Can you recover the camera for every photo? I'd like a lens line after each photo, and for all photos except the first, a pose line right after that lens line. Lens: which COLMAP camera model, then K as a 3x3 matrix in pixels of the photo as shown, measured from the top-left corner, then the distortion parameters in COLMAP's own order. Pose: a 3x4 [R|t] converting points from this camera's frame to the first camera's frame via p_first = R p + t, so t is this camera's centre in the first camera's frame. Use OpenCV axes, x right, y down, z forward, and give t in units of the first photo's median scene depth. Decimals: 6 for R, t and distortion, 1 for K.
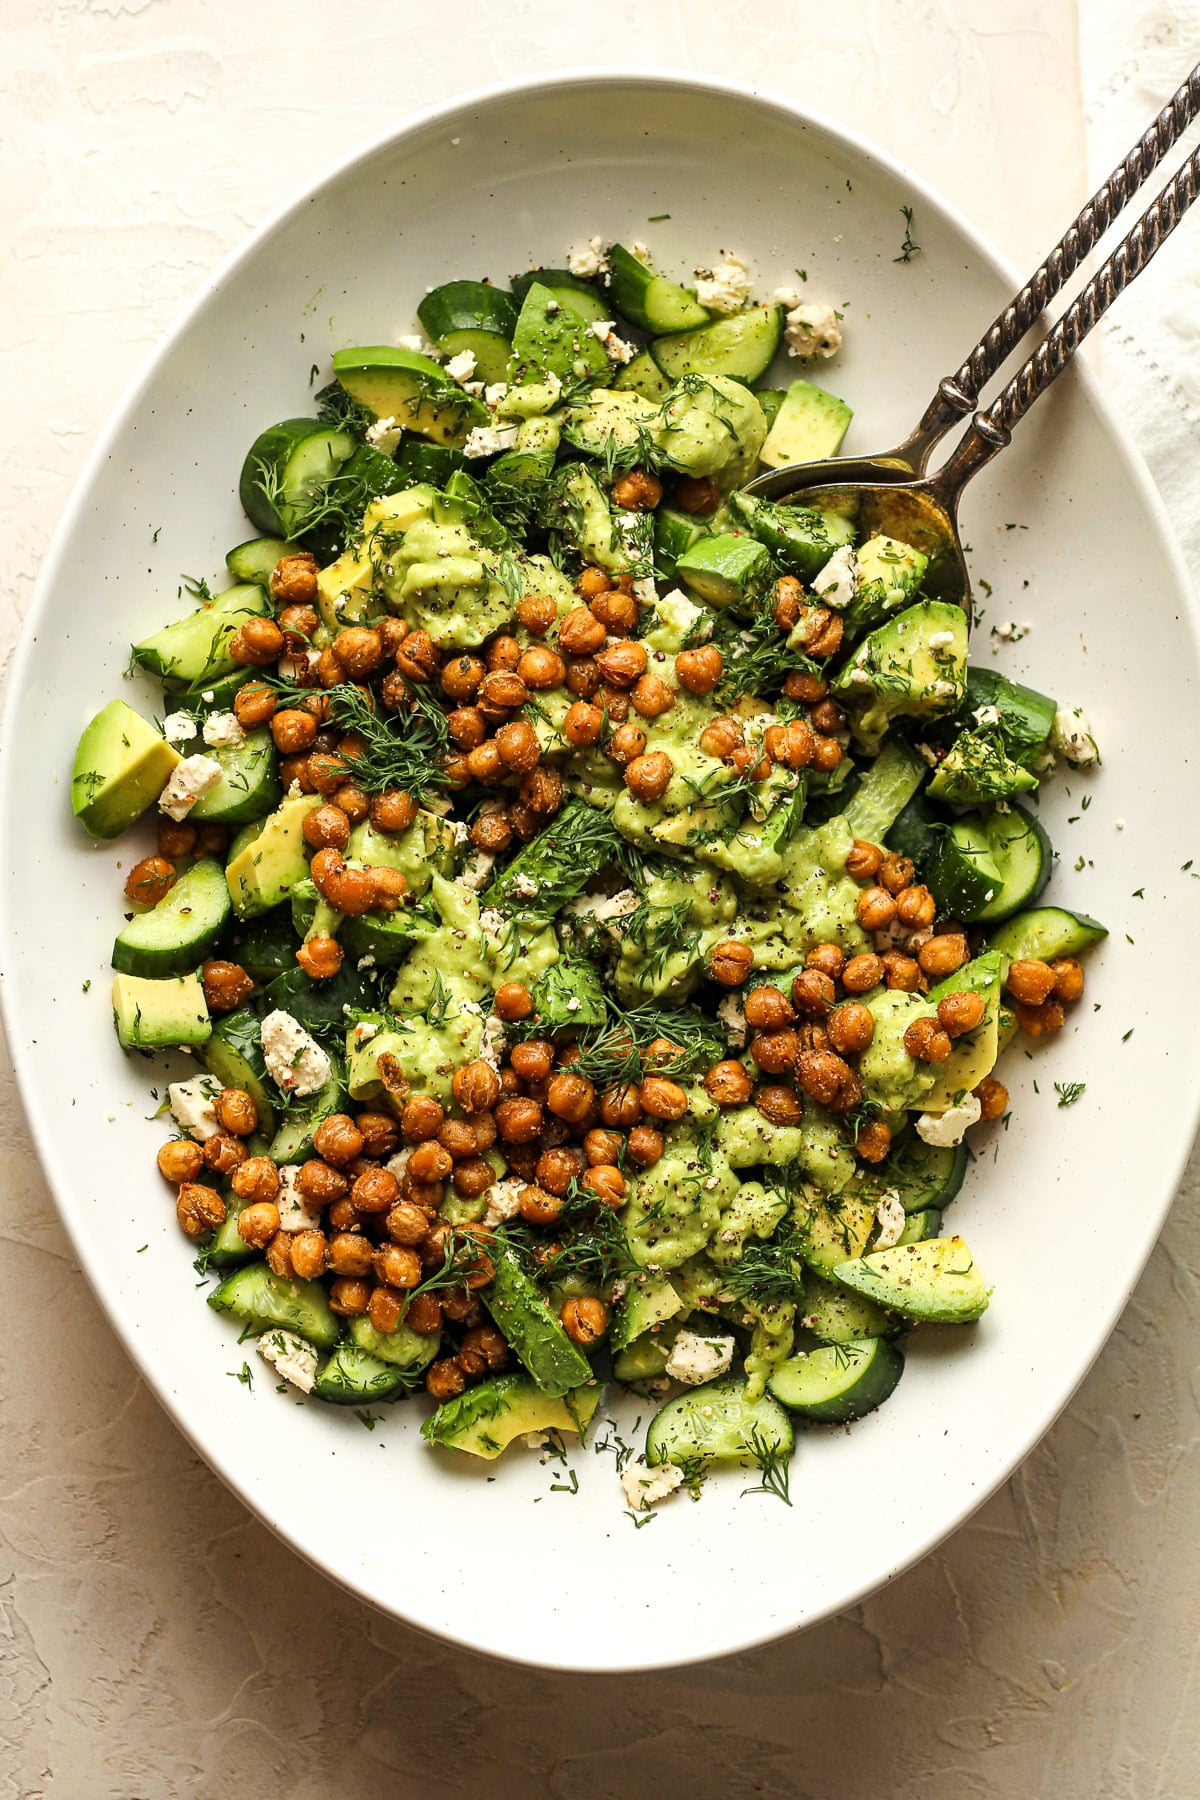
lens RADIAL K [[4291.8, 0, 597.8], [0, 4291.8, 901.4], [0, 0, 1]] dist [0.048716, 0.000000]
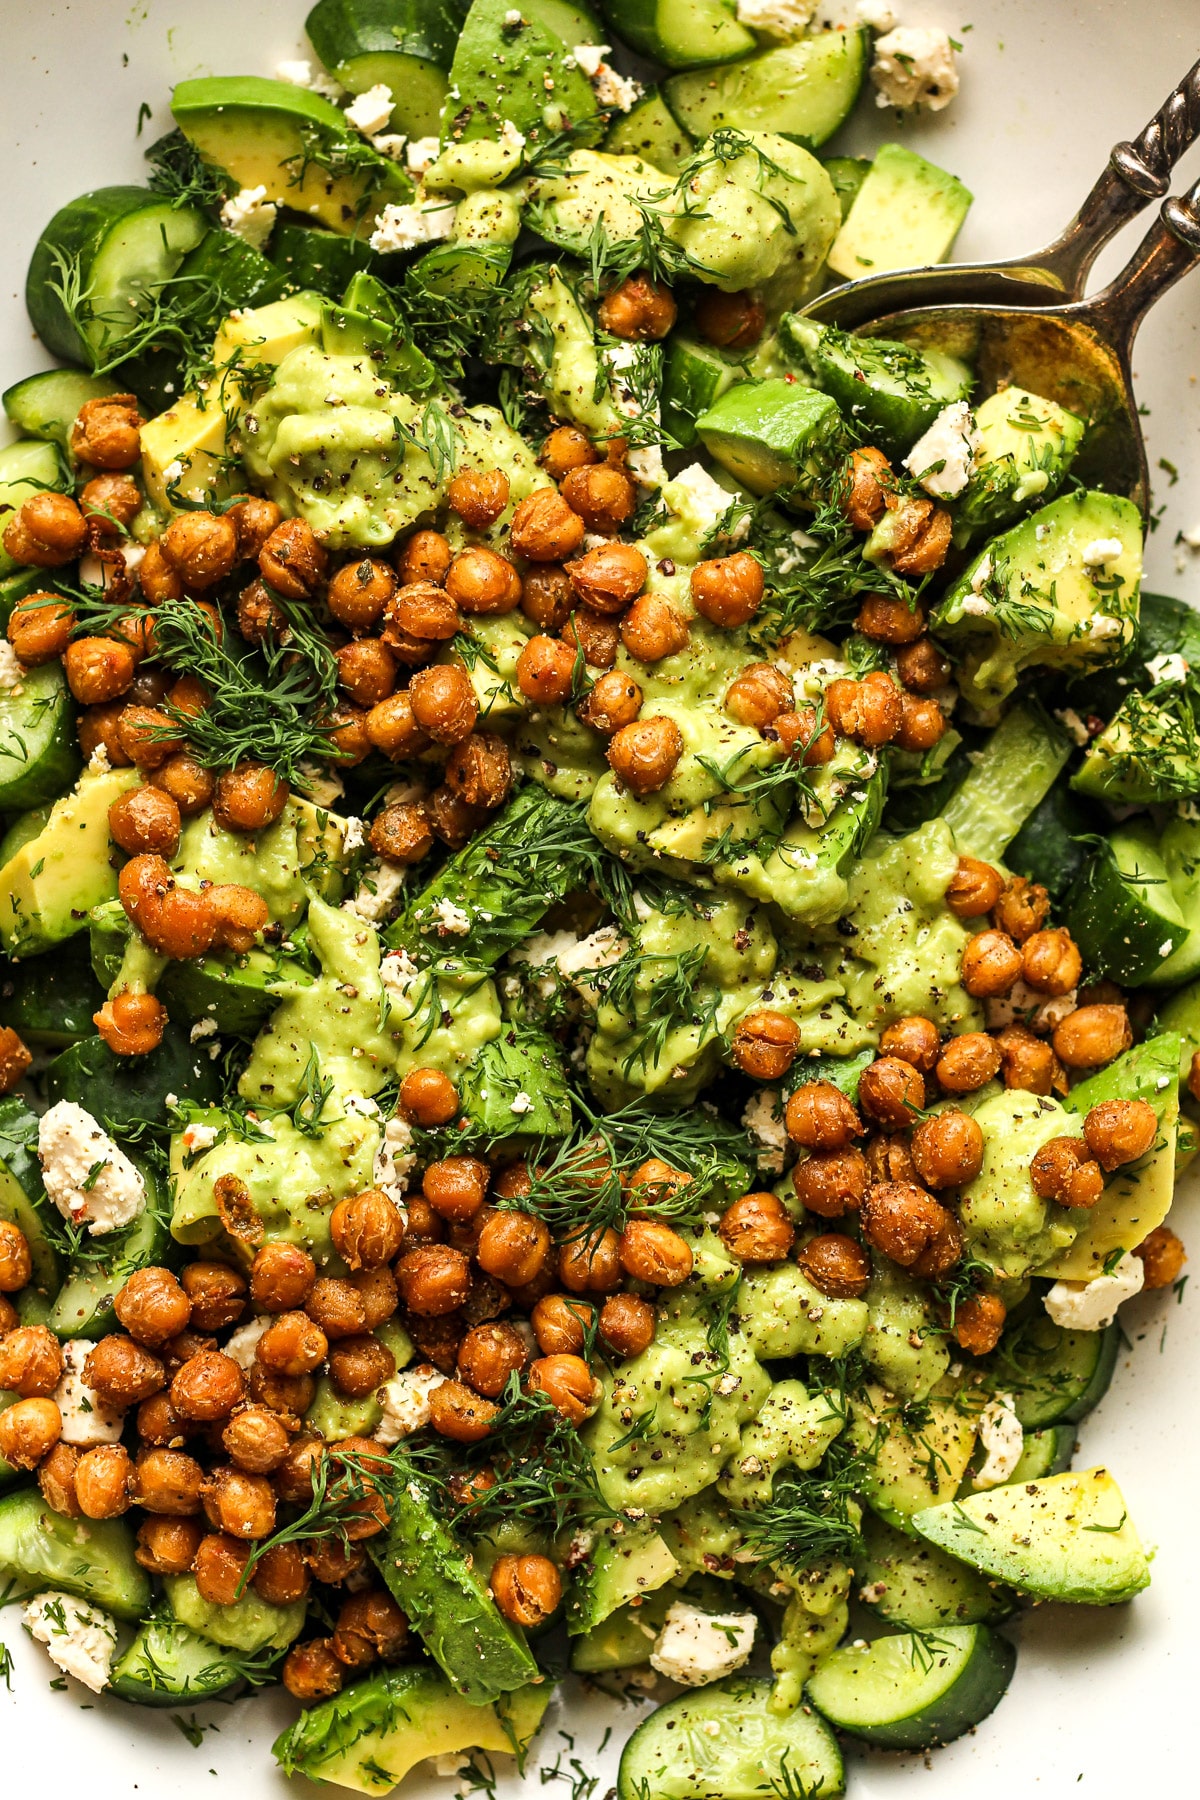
lens RADIAL K [[4291.8, 0, 598.1], [0, 4291.8, 899.6], [0, 0, 1]] dist [0.048716, 0.000000]
pose [[0.999745, 0.022573, -0.000477, 0.005524], [-0.022542, 0.999110, 0.035647, -0.029908], [0.001281, -0.035627, 0.999364, 0.351805]]
